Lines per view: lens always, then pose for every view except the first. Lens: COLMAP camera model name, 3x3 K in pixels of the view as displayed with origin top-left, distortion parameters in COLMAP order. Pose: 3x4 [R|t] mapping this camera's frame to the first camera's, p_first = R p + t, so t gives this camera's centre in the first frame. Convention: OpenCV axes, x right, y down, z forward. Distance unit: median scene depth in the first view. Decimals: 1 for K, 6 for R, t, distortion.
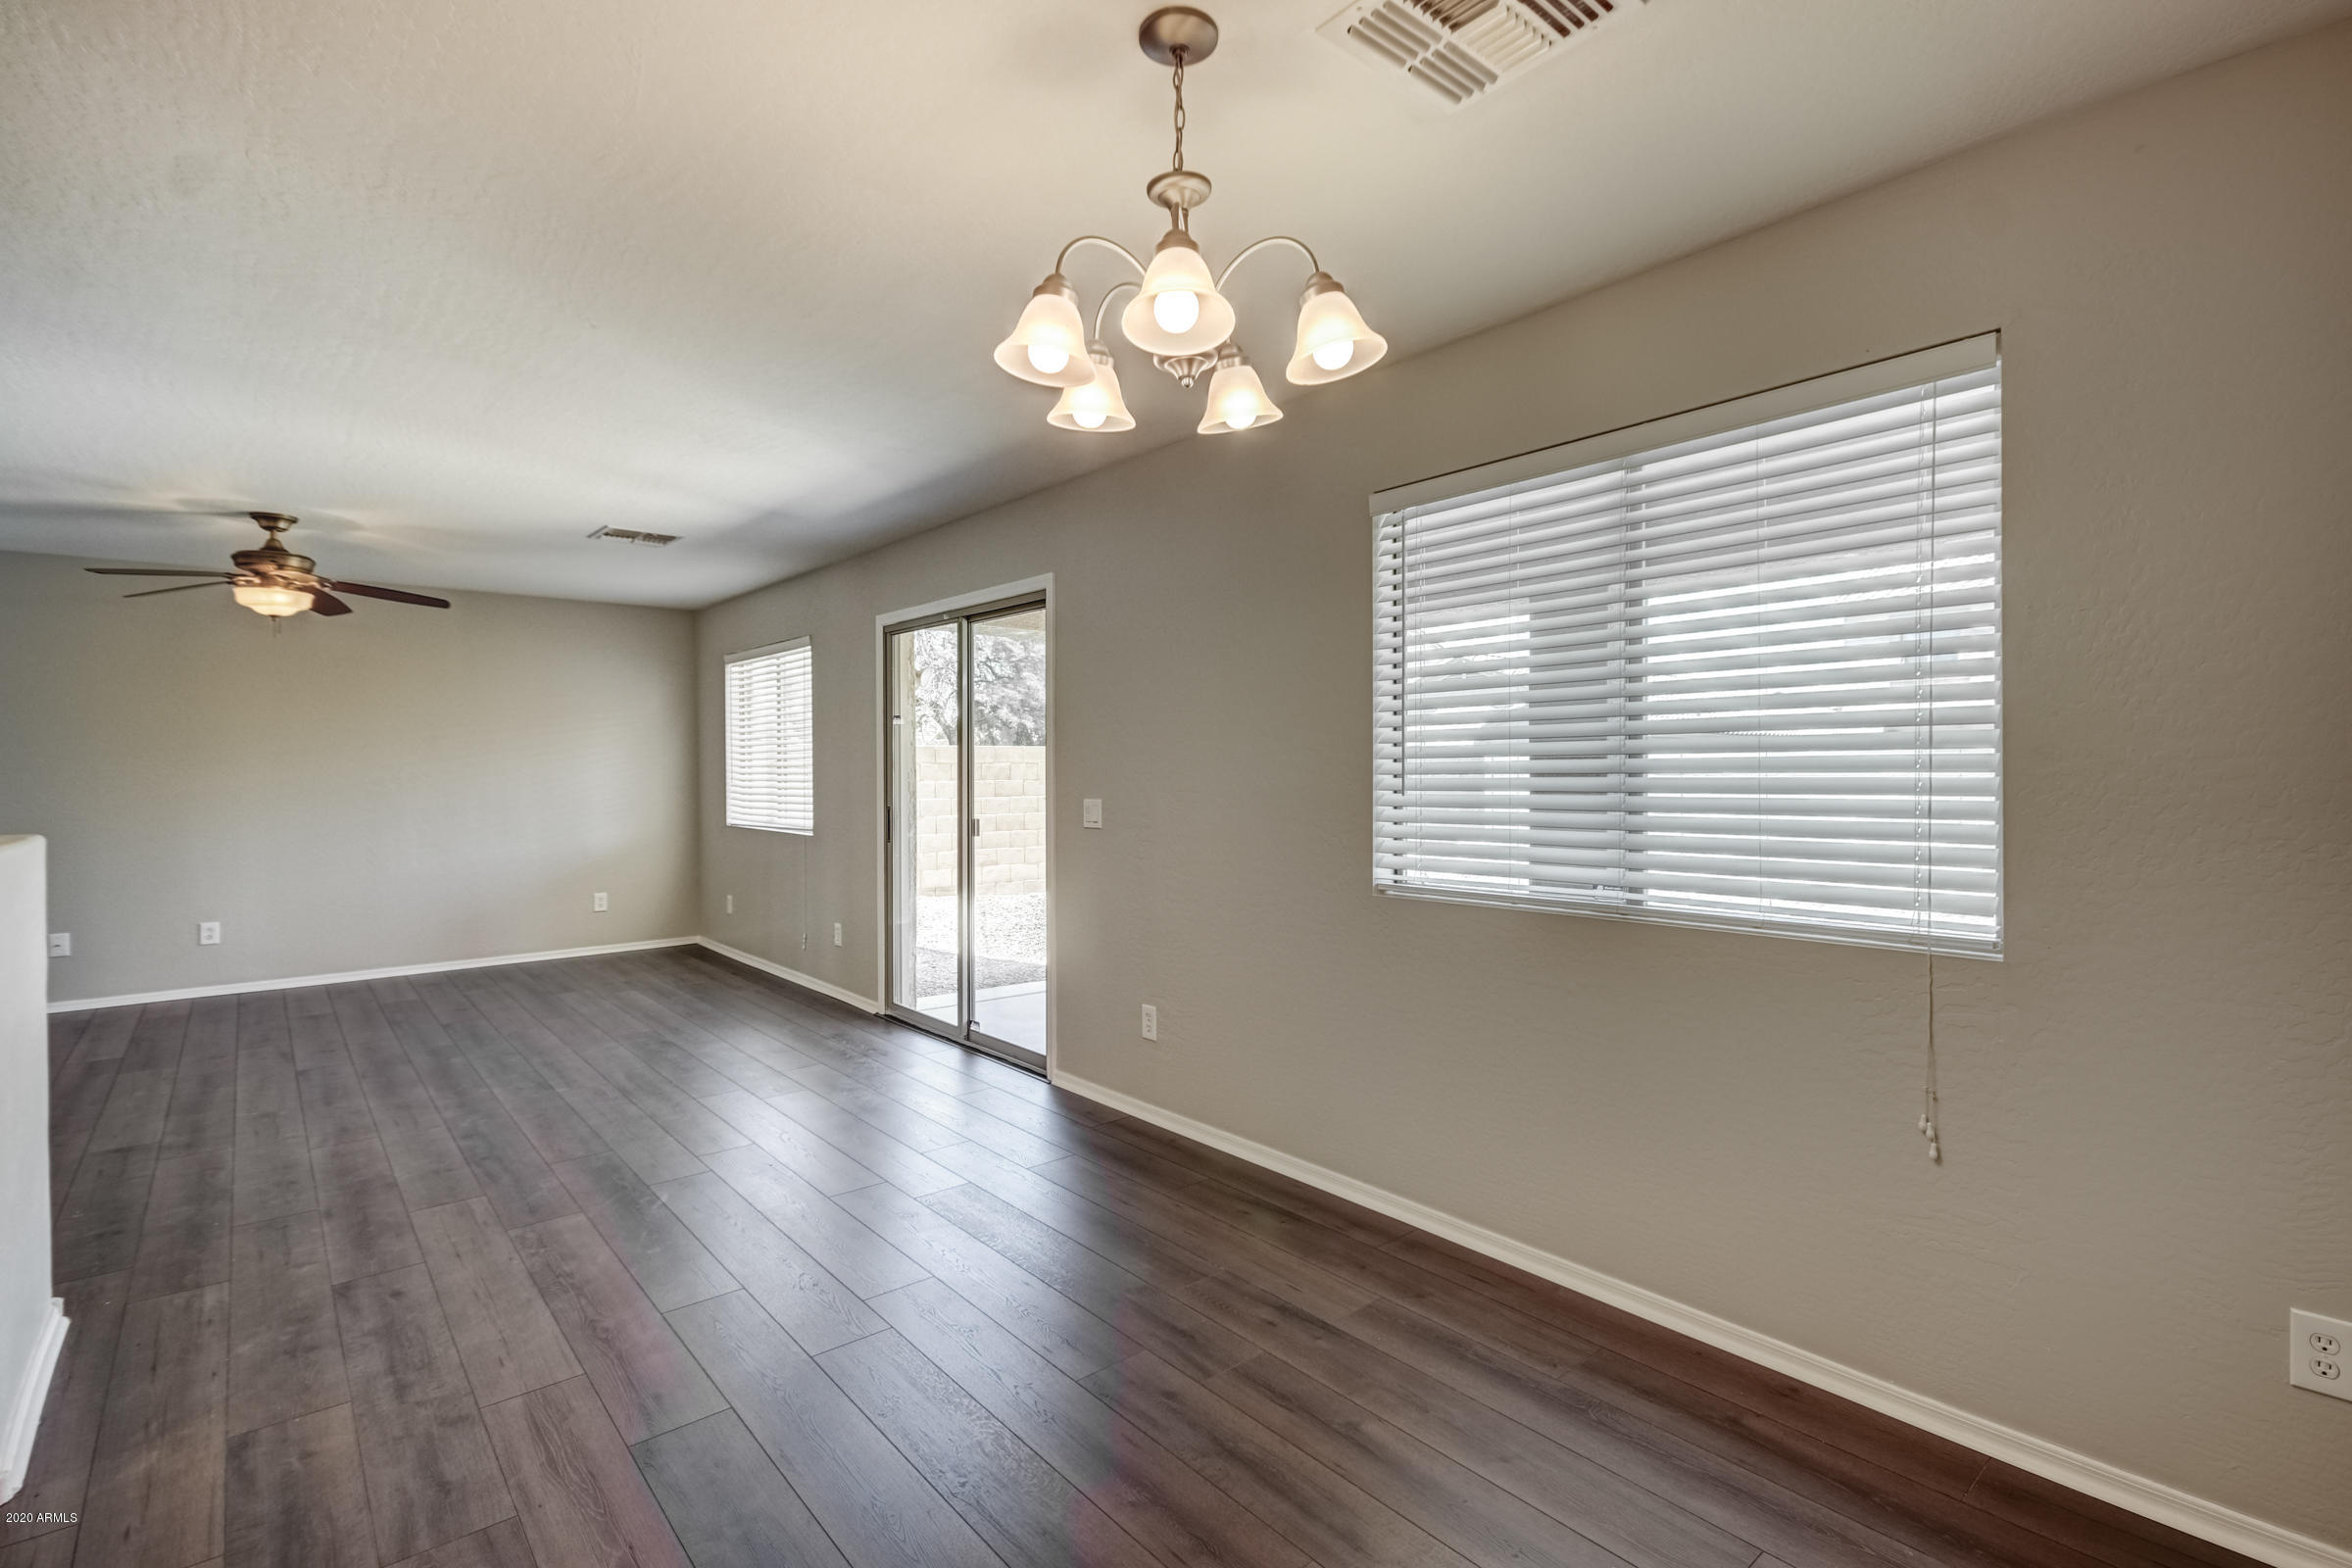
lens RADIAL K [[1097.6, 0, 1165.8], [0, 1097.6, 777.9], [0, 0, 1]] dist [0.000727, -0.000002]
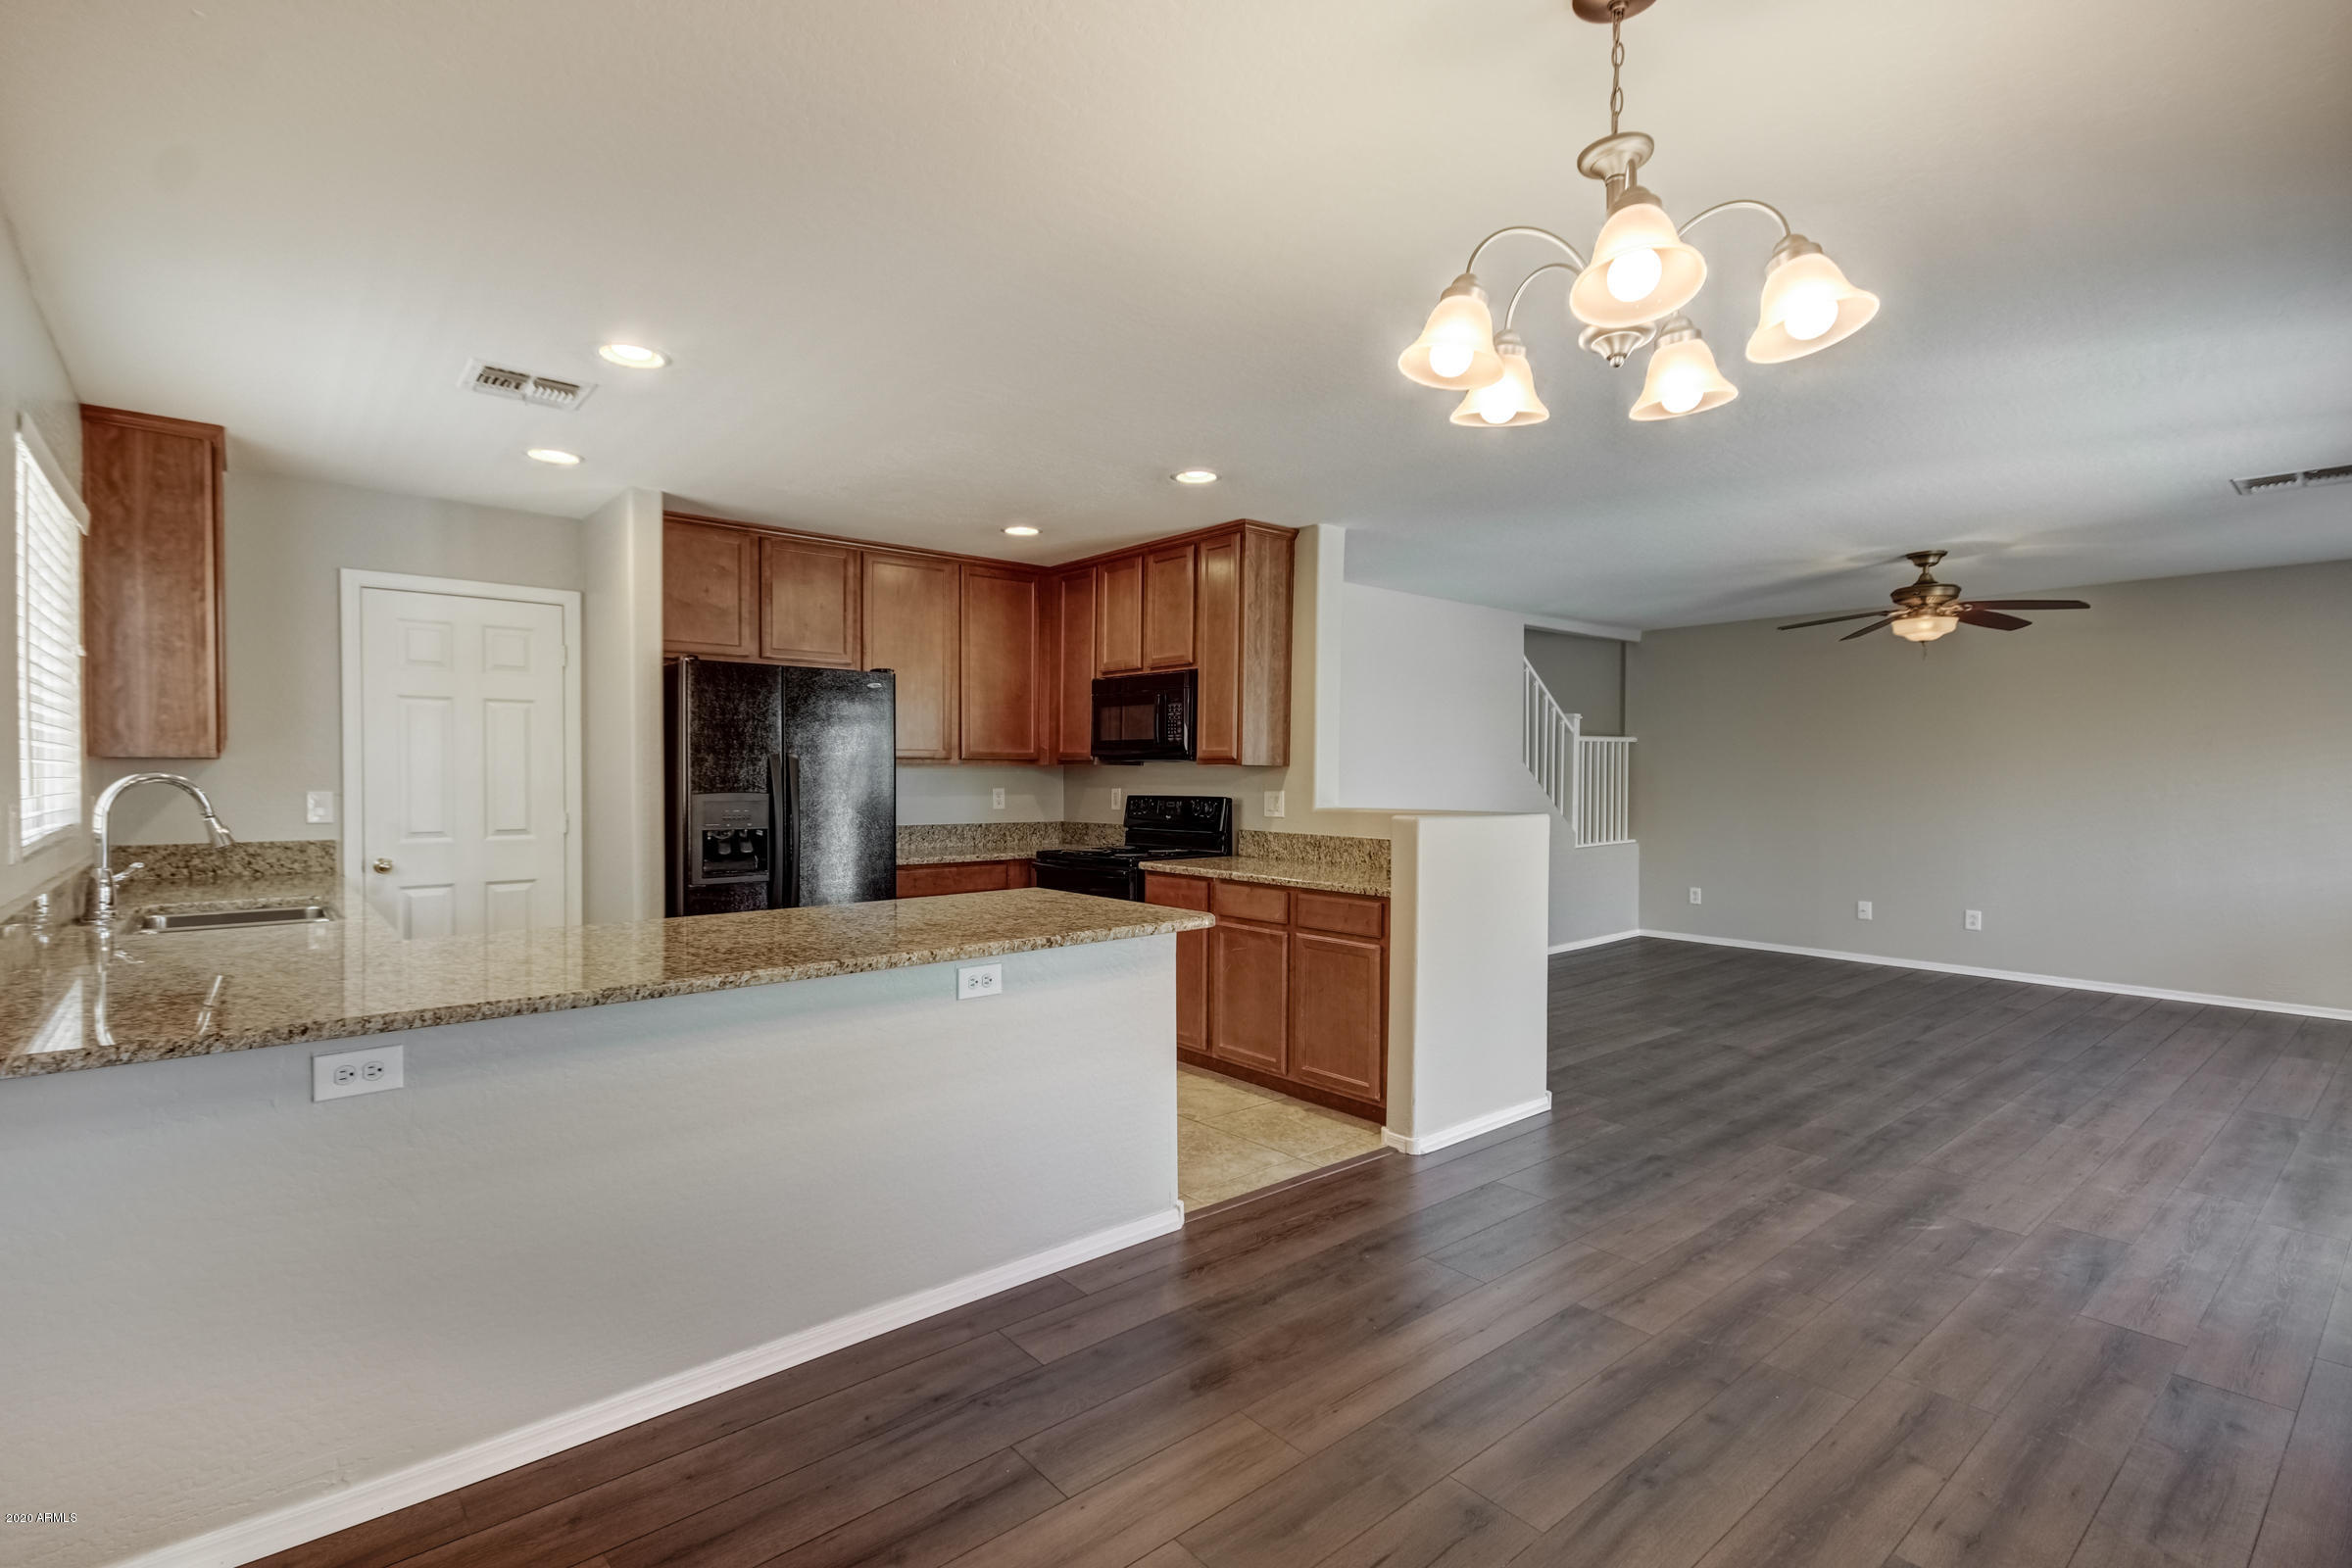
lens RADIAL K [[1080.0, 0, 1173.1], [0, 1080.0, 772.3], [0, 0, 1]] dist [0.031689, -0.012948]
pose [[0.001020, 0.008439, -0.999964, 0.331219], [-0.020773, 0.999749, 0.008416, -0.004304], [0.999784, 0.020764, 0.001195, 0.223278]]
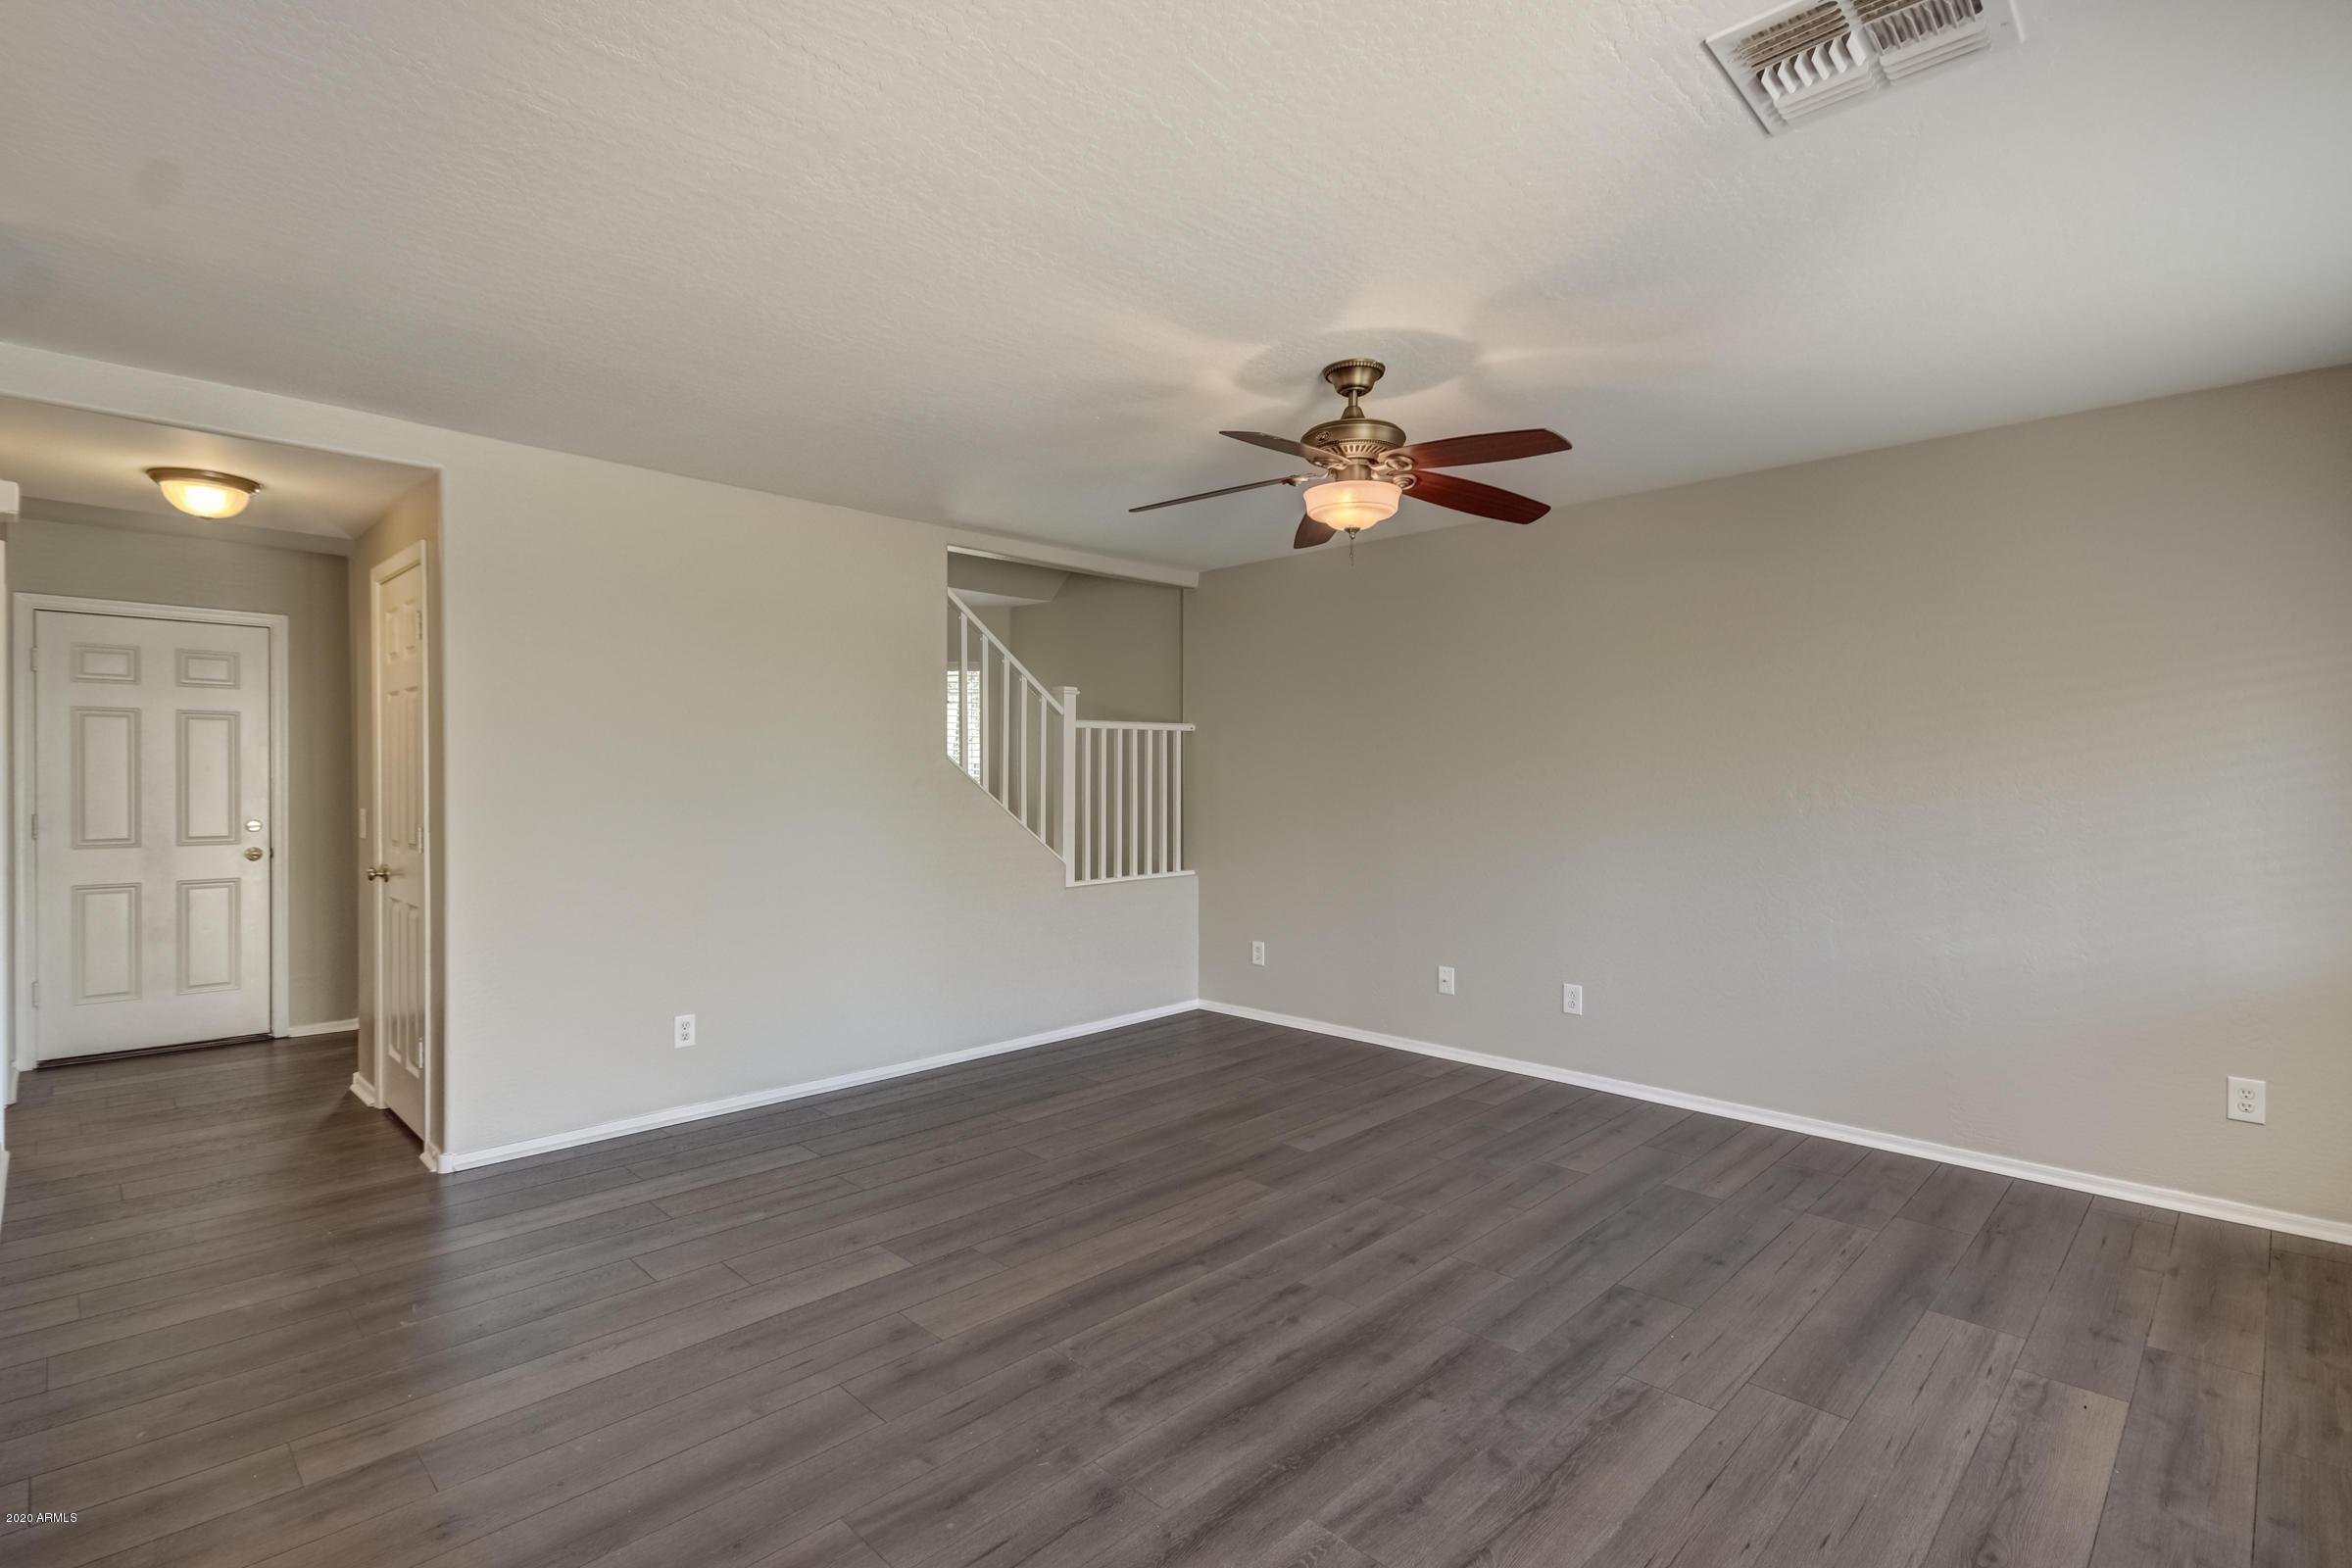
lens RADIAL K [[1097.6, 0, 1165.8], [0, 1097.6, 777.9], [0, 0, 1]] dist [0.000727, -0.000002]
pose [[0.092216, 0.004837, -0.995727, -0.204465], [-0.019694, 0.999801, 0.003033, -0.006601], [0.995544, 0.019331, 0.092293, 0.851182]]
